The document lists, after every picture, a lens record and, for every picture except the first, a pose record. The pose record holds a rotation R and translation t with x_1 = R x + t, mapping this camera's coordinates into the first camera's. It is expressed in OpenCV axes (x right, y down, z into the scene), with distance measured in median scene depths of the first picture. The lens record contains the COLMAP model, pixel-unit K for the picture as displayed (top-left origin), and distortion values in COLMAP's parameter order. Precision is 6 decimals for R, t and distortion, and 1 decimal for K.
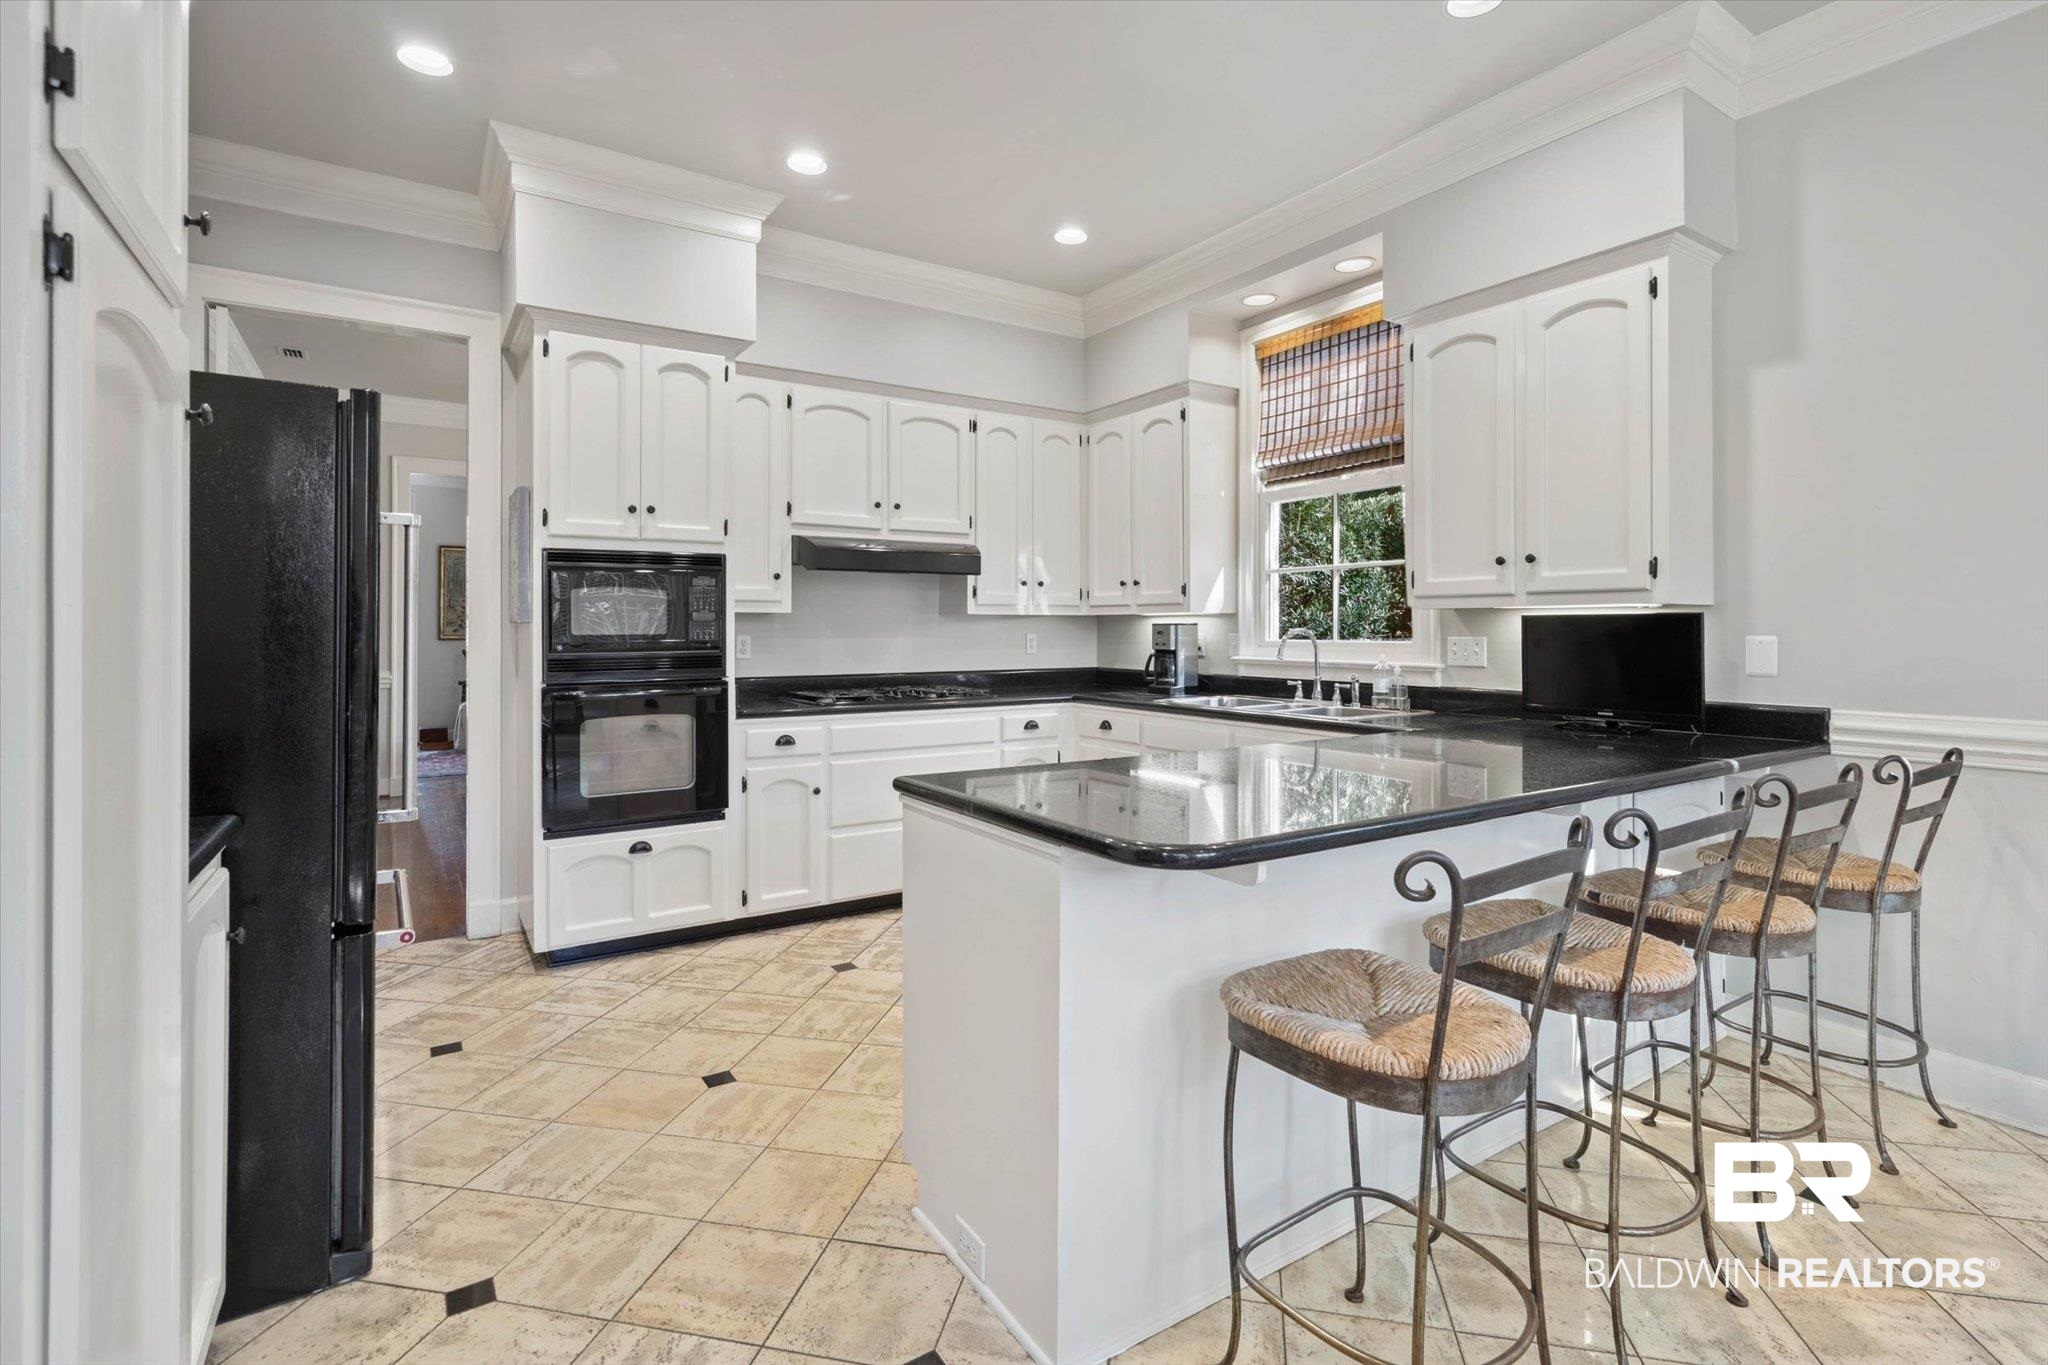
lens RADIAL K [[960.8, 0, 1027.0], [0, 960.8, 630.1], [0, 0, 1]] dist [-0.000943, -0.000130]
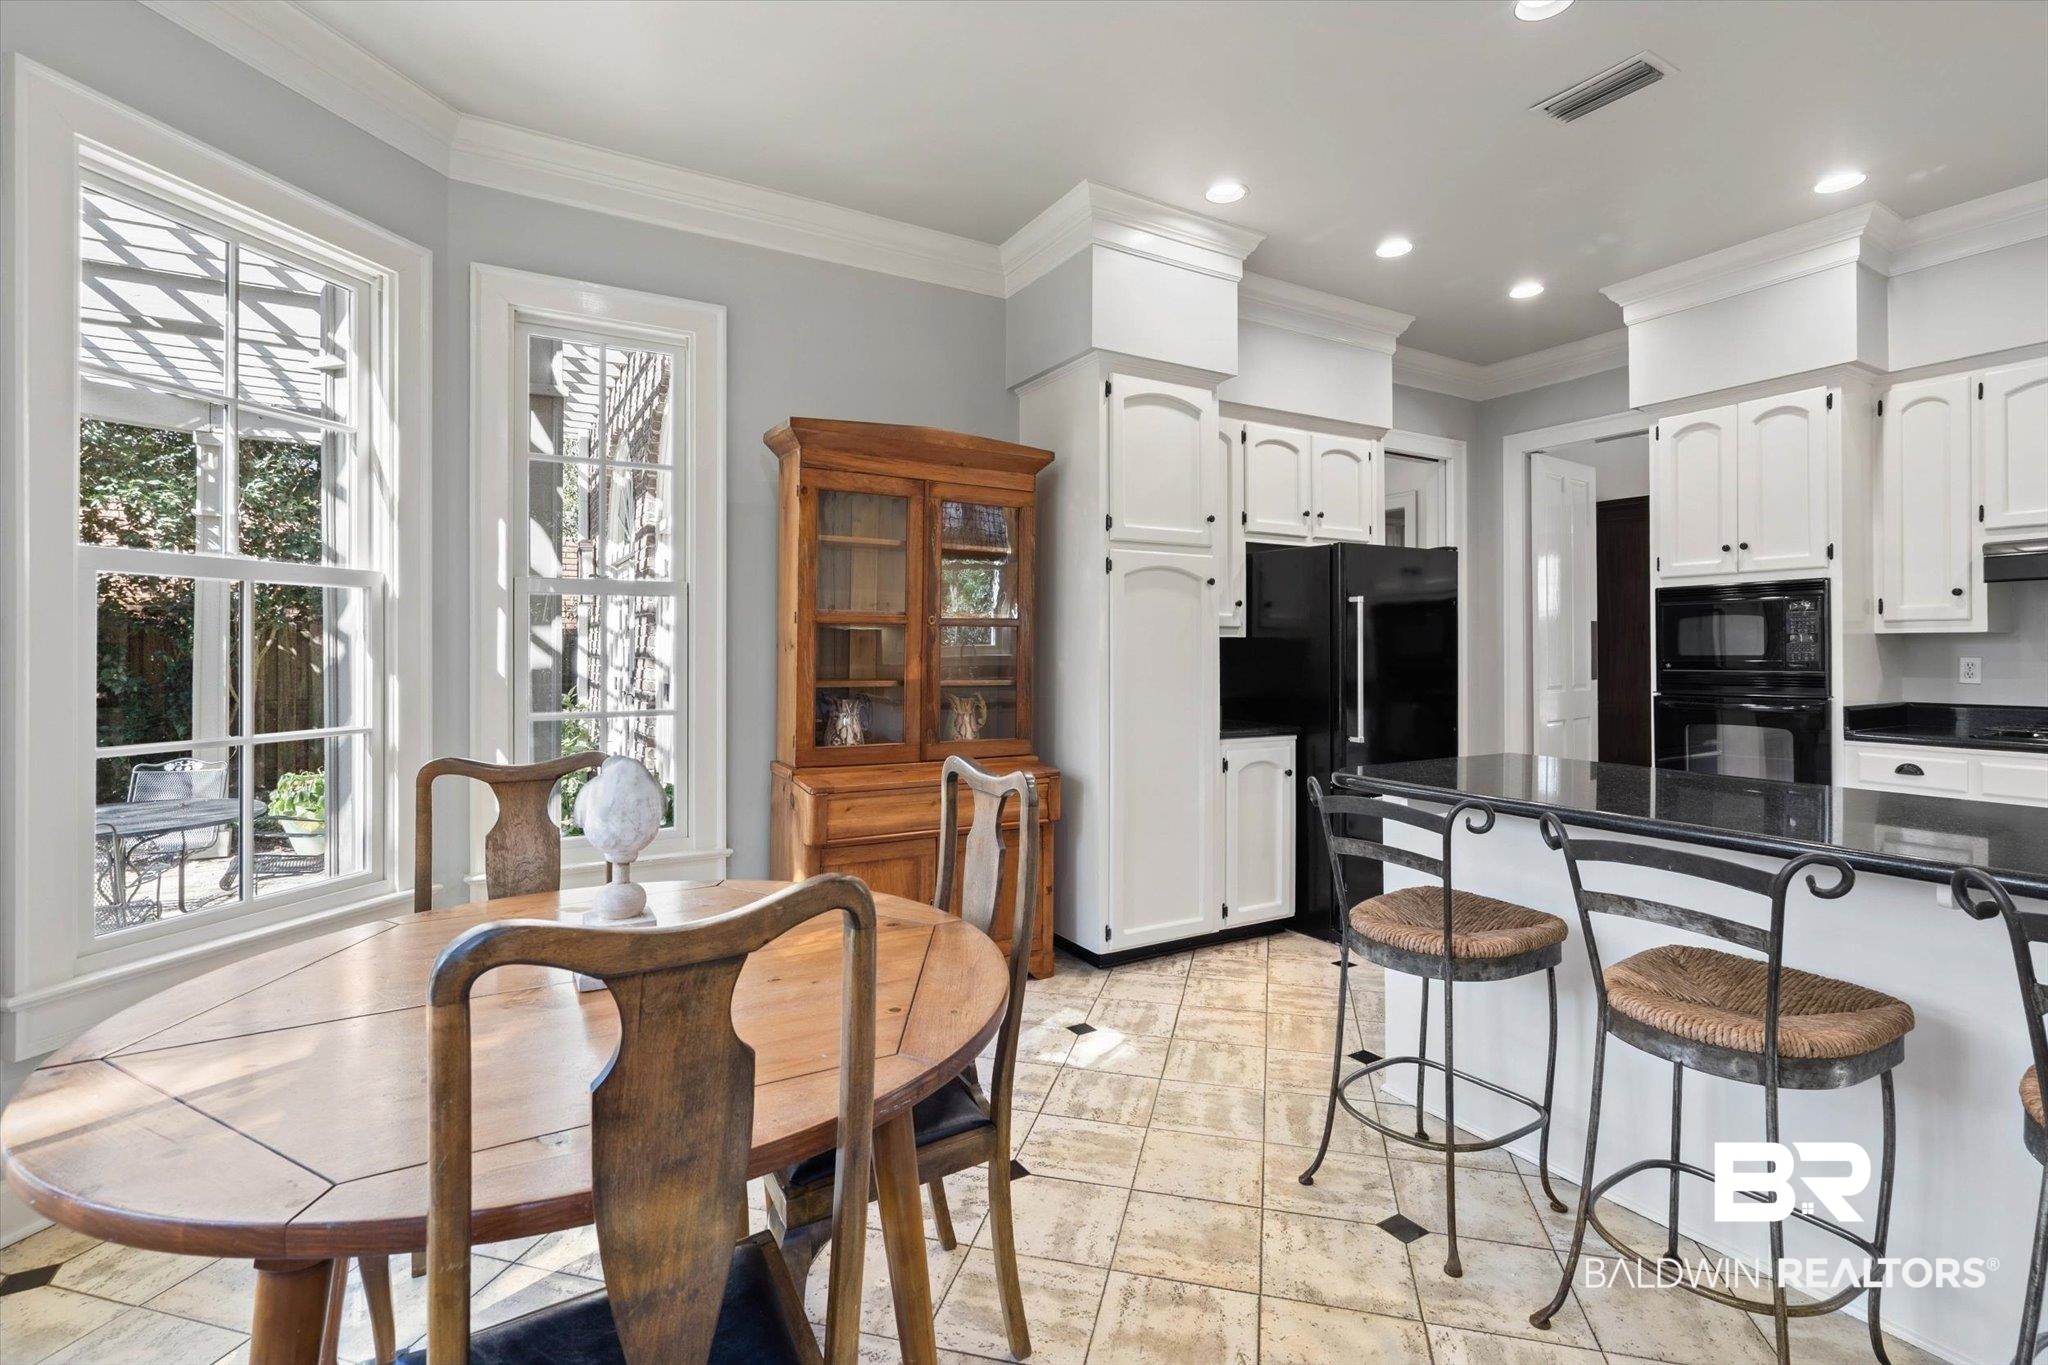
lens RADIAL K [[947.0, 0, 1016.1], [0, 947.0, 667.2], [0, 0, 1]] dist [0.002557, 0.000671]
pose [[-0.027505, 0.011446, -0.999556, 0.648709], [0.002010, 0.999933, 0.011395, 0.003200], [0.999620, -0.001696, -0.027526, 0.142283]]
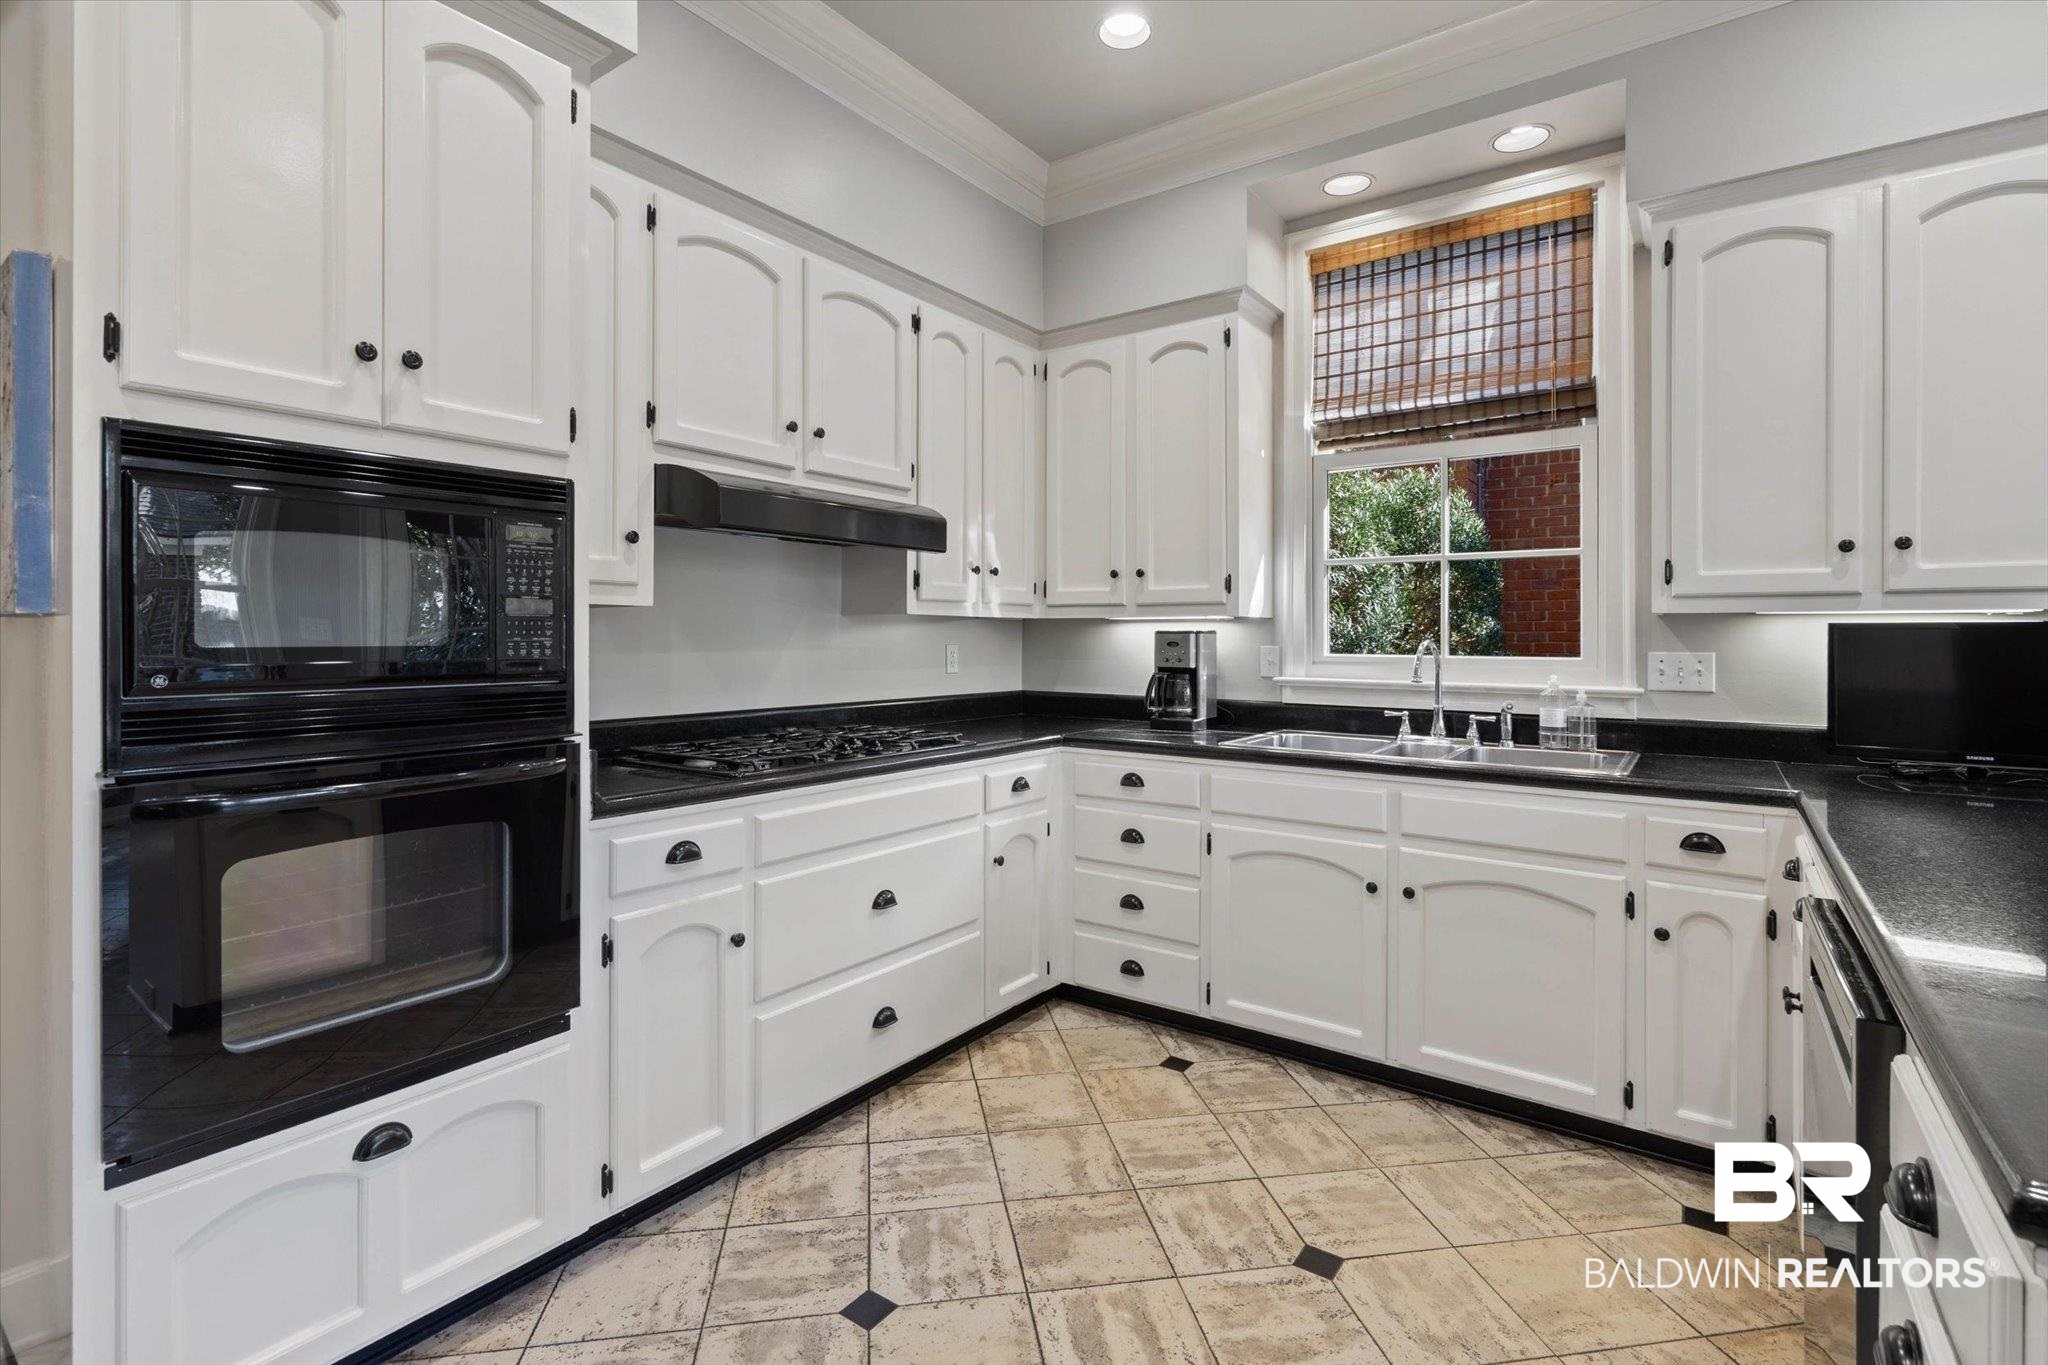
lens RADIAL K [[947.4, 0, 1020.9], [0, 947.4, 643.4], [0, 0, 1]] dist [0.000930, 0.000356]
pose [[0.932513, 0.002918, 0.361124, -0.246189], [-0.004850, 0.999978, 0.004445, -0.000209], [-0.361103, -0.005896, 0.932507, 0.424989]]
